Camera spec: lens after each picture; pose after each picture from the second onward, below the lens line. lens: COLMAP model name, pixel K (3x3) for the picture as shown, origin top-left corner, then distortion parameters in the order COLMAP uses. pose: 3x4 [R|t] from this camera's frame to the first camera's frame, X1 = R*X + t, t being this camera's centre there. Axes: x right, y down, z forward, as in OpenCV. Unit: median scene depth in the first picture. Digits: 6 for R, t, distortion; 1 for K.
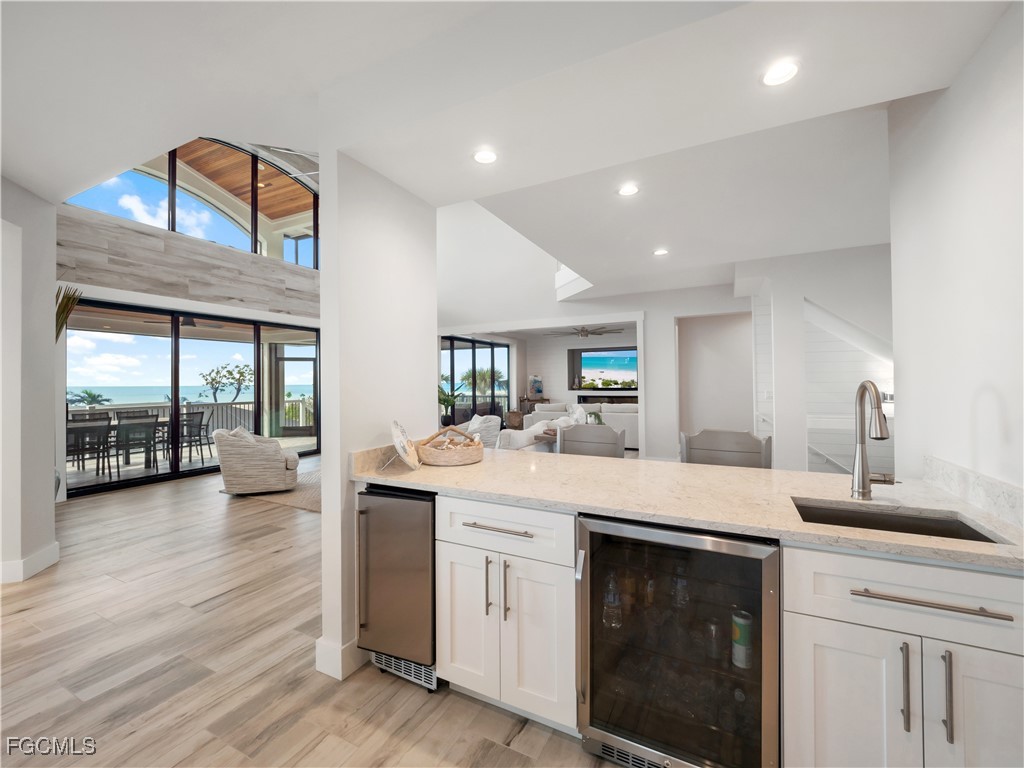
lens RADIAL K [[432.7, 0, 502.7], [0, 432.7, 378.9], [0, 0, 1]] dist [0.003840, -0.005138]
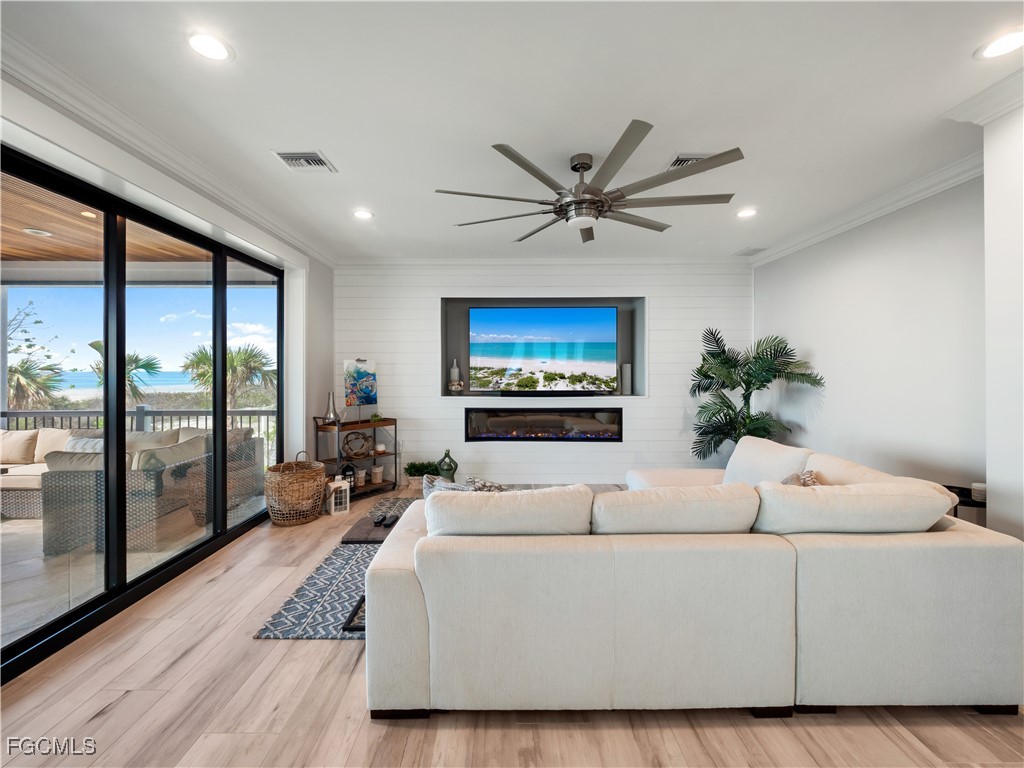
lens RADIAL K [[432.7, 0, 508.7], [0, 432.7, 367.2], [0, 0, 1]] dist [0.003840, -0.005138]
pose [[0.882766, 0.011913, 0.469661, 0.022088], [-0.011146, 0.999928, -0.004414, -0.000352], [-0.469680, -0.001338, 0.882836, 1.085499]]
